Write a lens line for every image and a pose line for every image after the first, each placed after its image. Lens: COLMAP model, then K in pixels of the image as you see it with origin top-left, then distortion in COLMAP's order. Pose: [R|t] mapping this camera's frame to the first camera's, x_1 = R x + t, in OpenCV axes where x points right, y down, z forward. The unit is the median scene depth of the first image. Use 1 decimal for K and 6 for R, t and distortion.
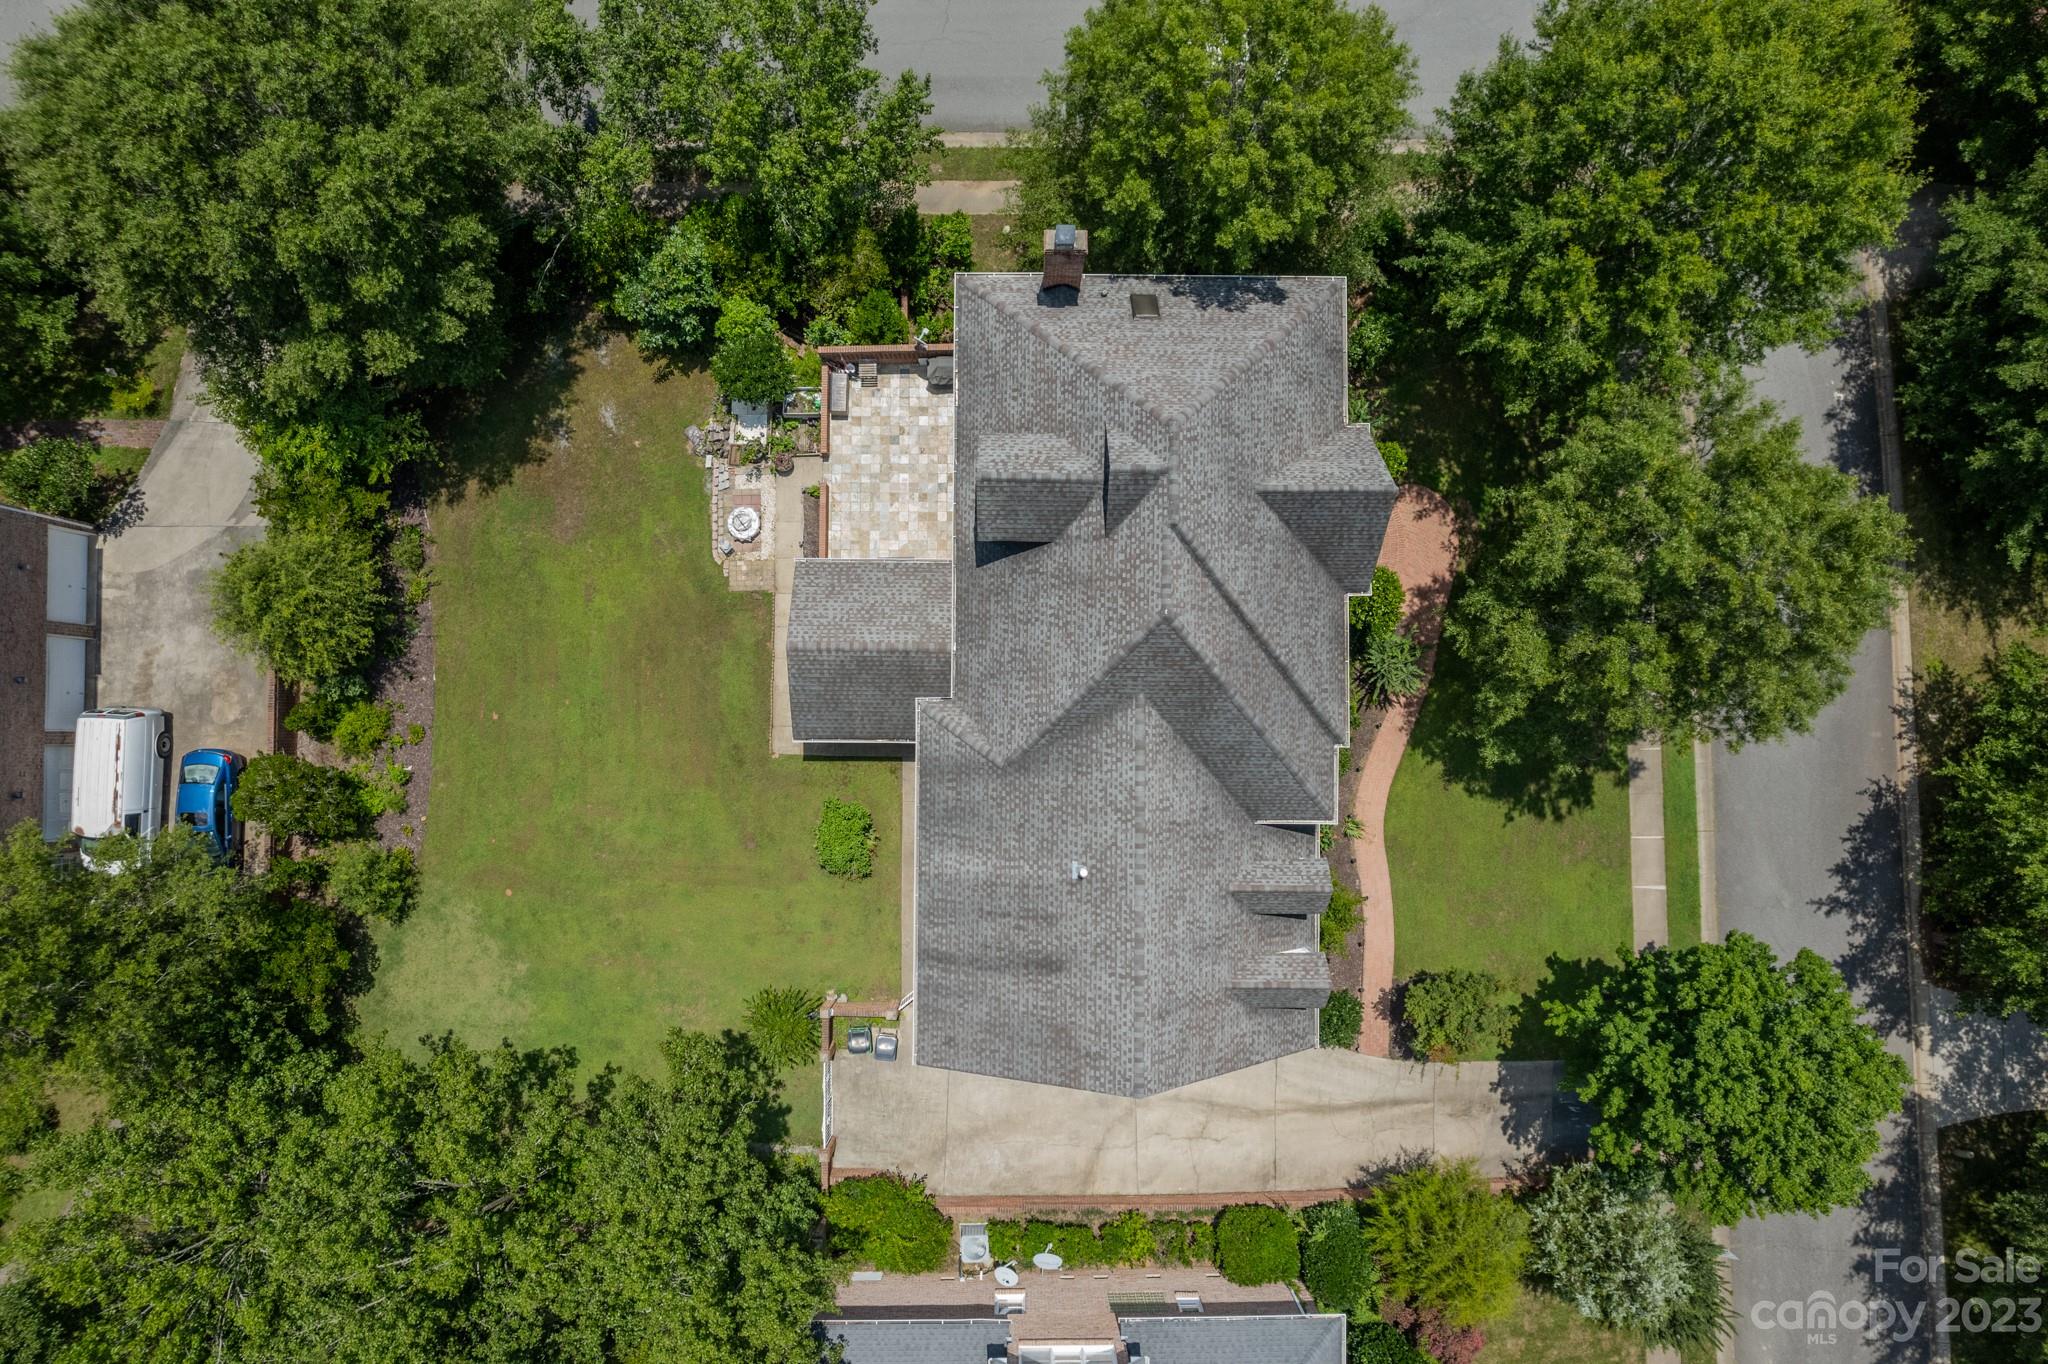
lens RADIAL K [[1312.2, 0, 1024.0], [0, 1312.2, 682.0], [0, 0, 1]] dist [-0.090740, -0.000075]
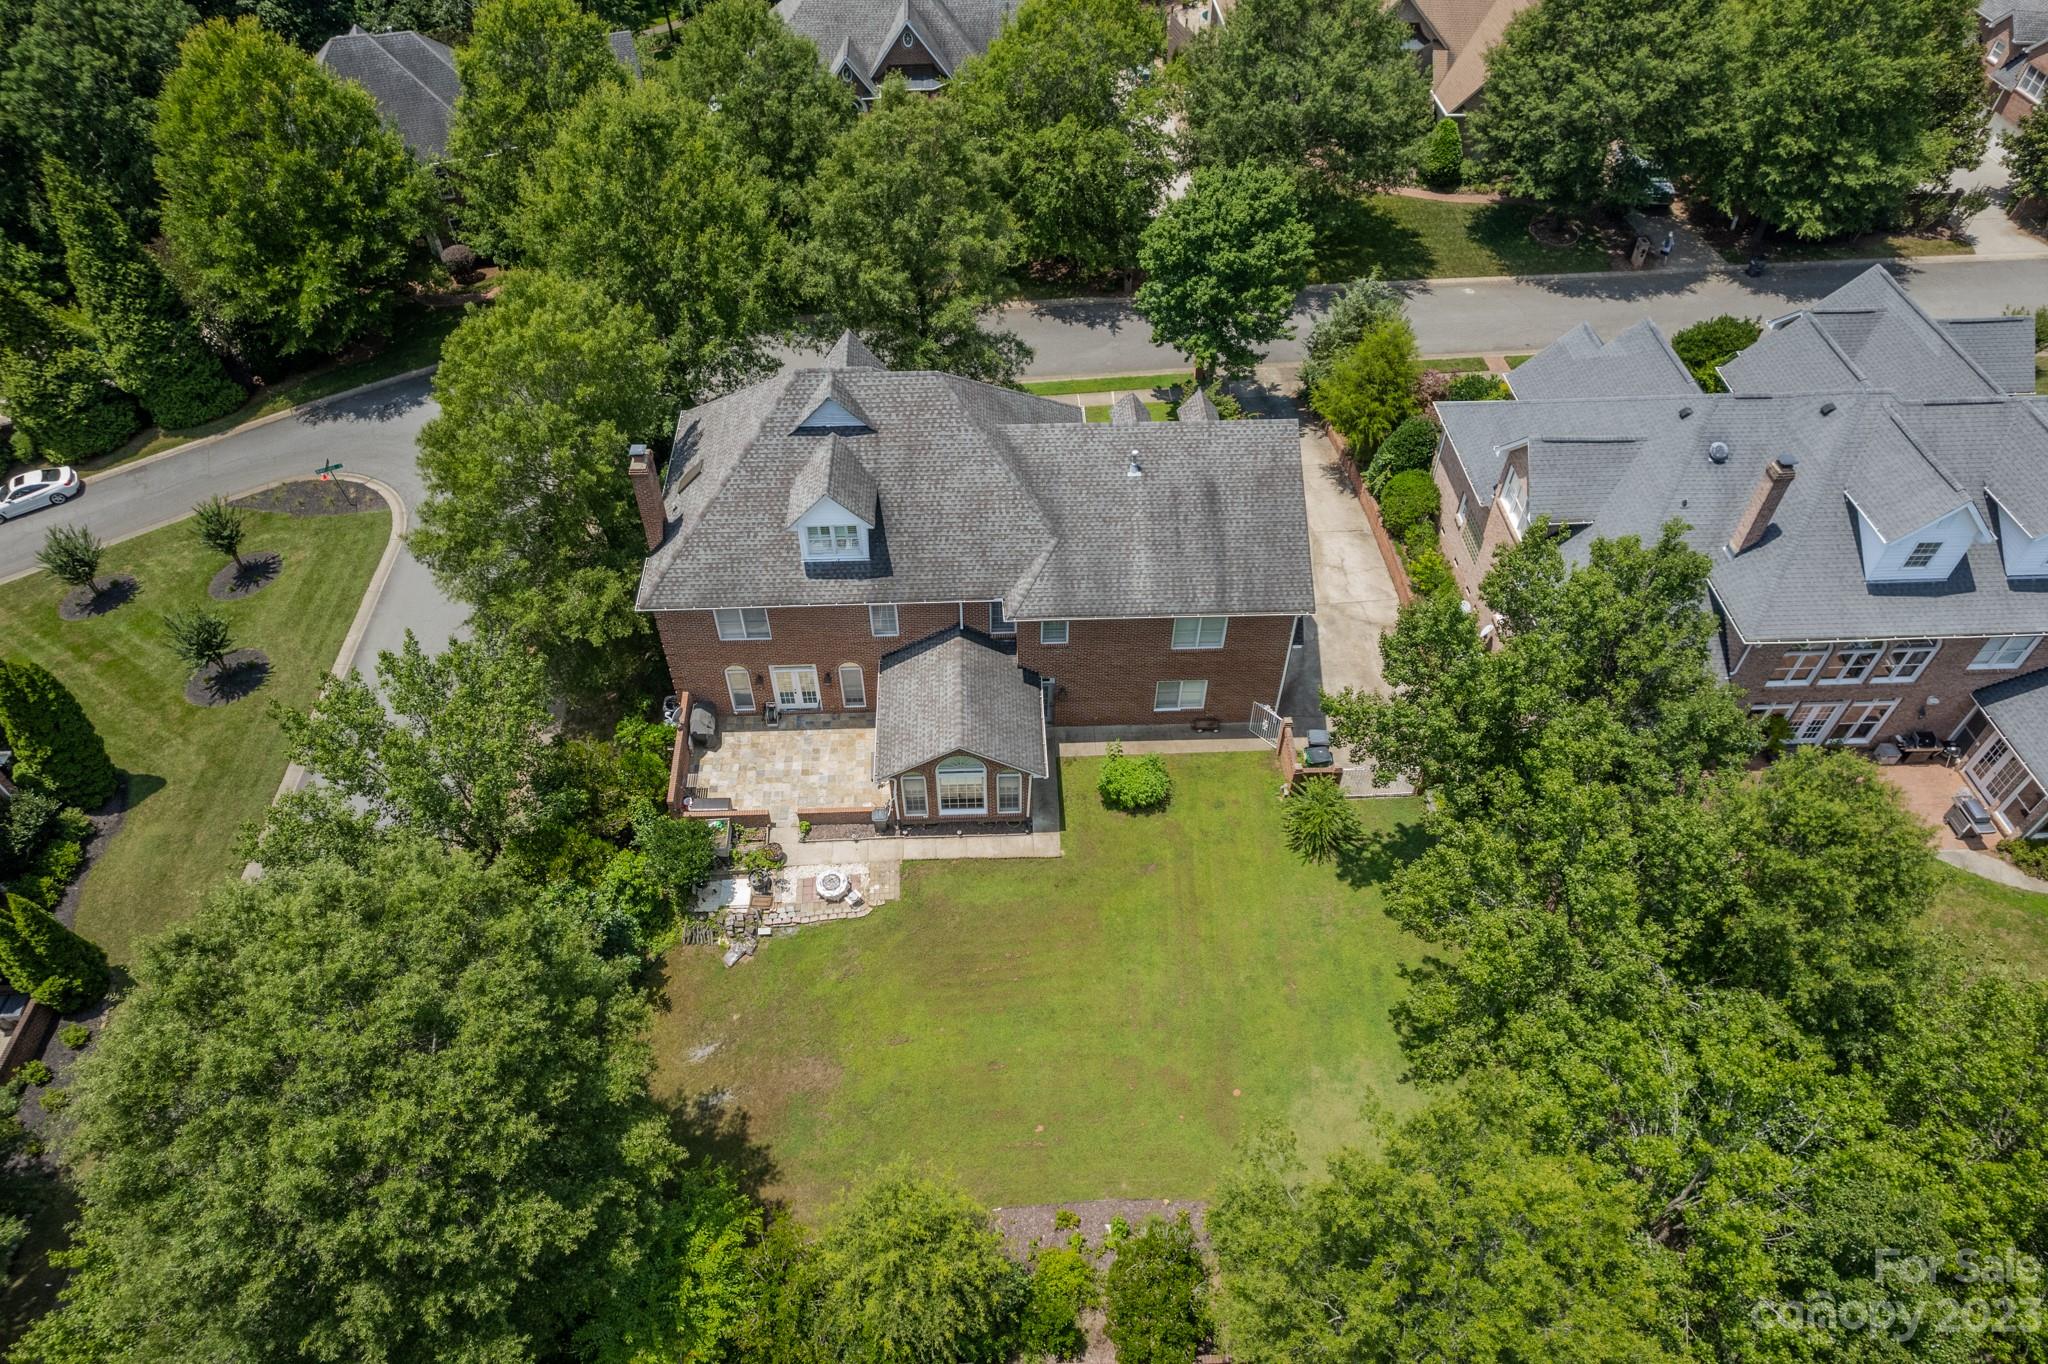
lens RADIAL K [[1312.2, 0, 1024.0], [0, 1312.2, 682.0], [0, 0, 1]] dist [-0.090740, -0.000075]
pose [[-0.049313, -0.729534, 0.682165, -0.792308], [0.997736, -0.004714, 0.067083, -0.041948], [-0.045724, 0.683928, 0.728115, 0.162044]]
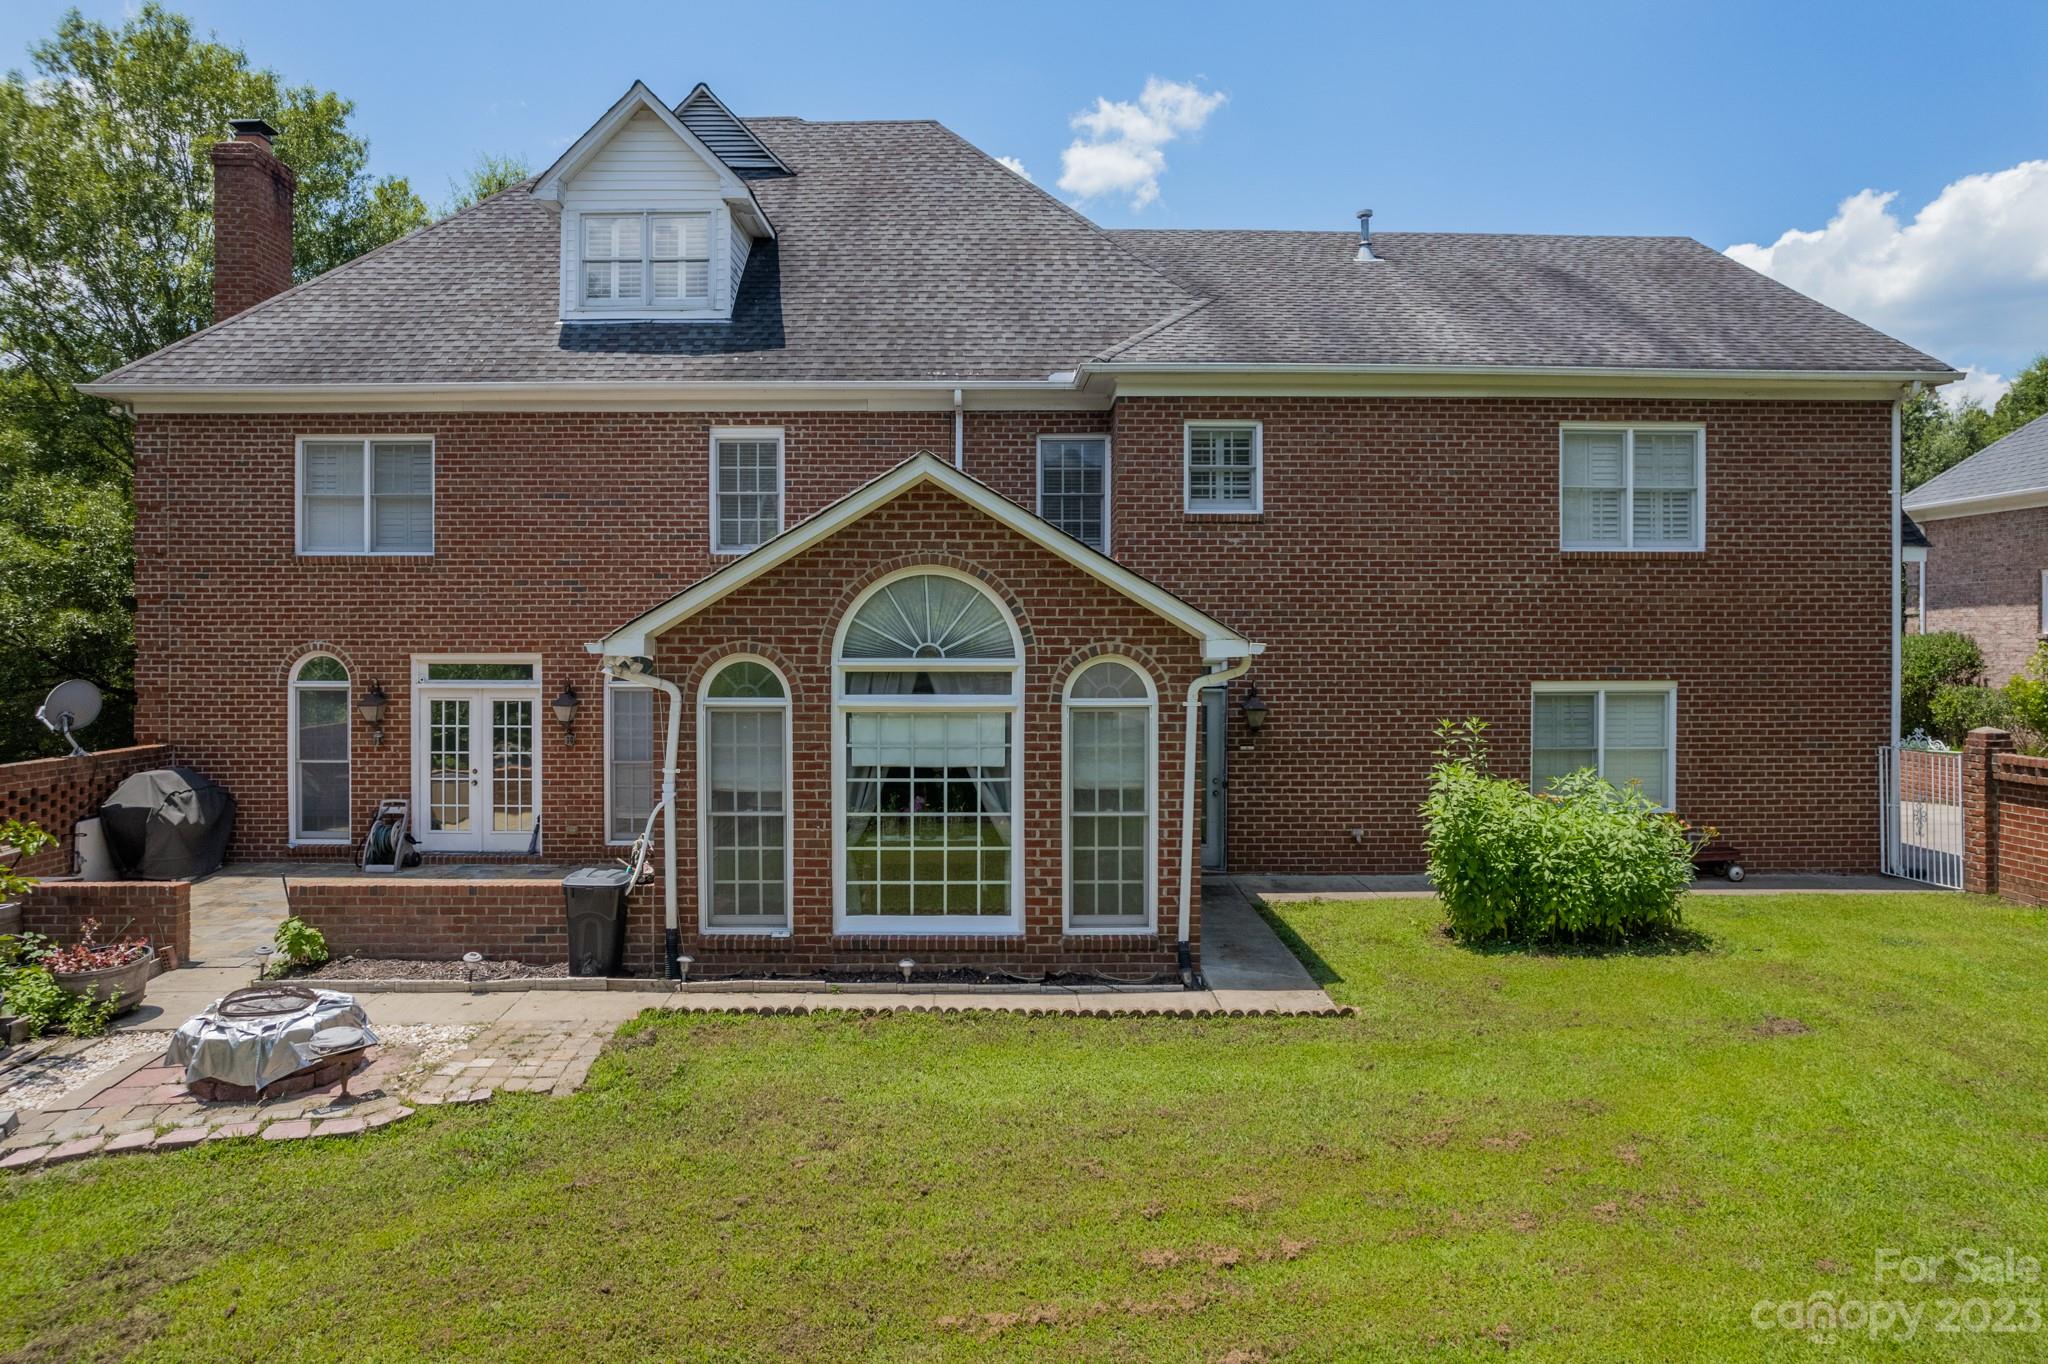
lens RADIAL K [[1312.2, 0, 1024.0], [0, 1312.2, 682.0], [0, 0, 1]] dist [-0.090740, -0.000075]
pose [[-0.025419, -0.009187, 0.999635, -0.415673], [0.998864, 0.040096, 0.025768, -0.009780], [-0.040318, 0.999154, 0.008157, 0.951679]]
